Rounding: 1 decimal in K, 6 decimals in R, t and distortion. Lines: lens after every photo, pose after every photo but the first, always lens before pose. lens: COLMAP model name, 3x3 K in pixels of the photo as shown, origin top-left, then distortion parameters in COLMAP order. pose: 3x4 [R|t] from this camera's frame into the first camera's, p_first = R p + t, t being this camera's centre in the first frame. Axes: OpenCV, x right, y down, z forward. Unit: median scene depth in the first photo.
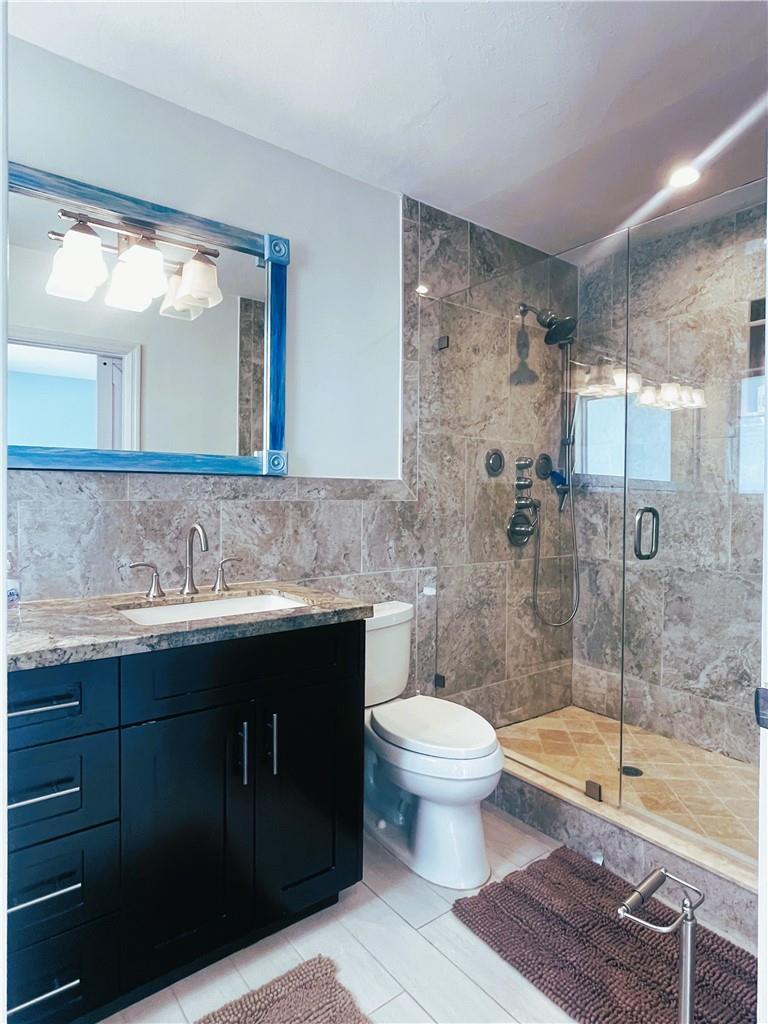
lens RADIAL K [[587.2, 0, 379.7], [0, 587.2, 512.5], [0, 0, 1]] dist [-0.014836, -0.001639]
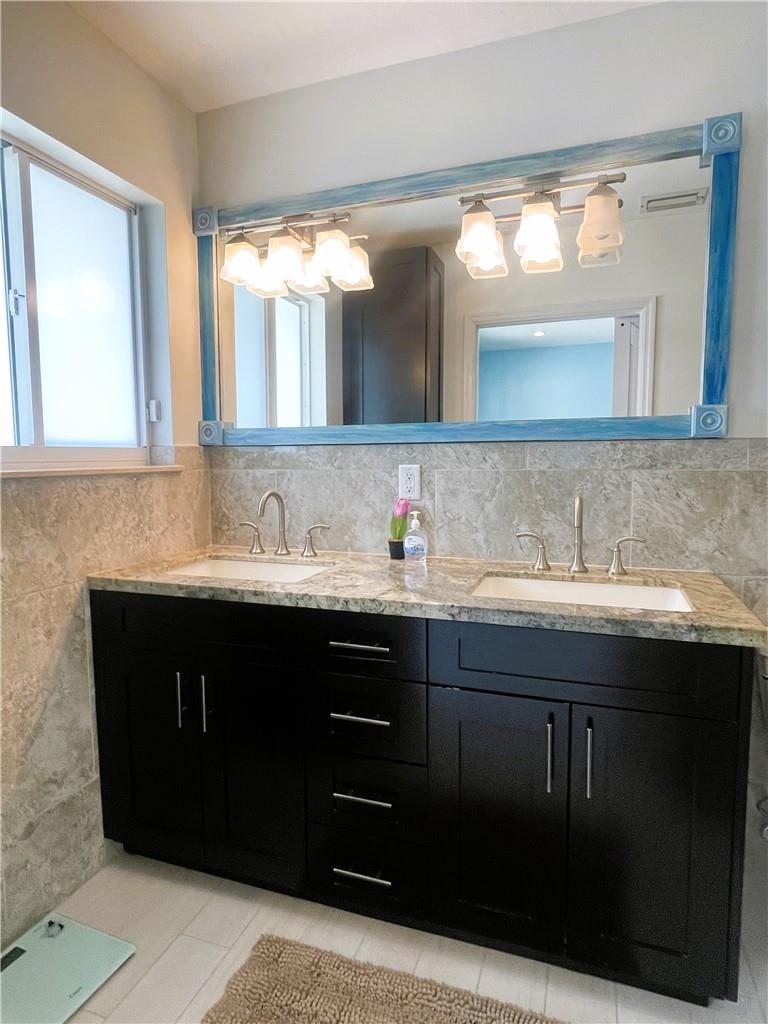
lens RADIAL K [[587.2, 0, 380.9], [0, 587.2, 509.4], [0, 0, 1]] dist [-0.014836, -0.001639]
pose [[0.531350, 0.062809, -0.844821, 0.197509], [-0.013177, 0.997740, 0.065890, -0.010962], [0.847050, -0.023879, 0.530977, 0.177530]]
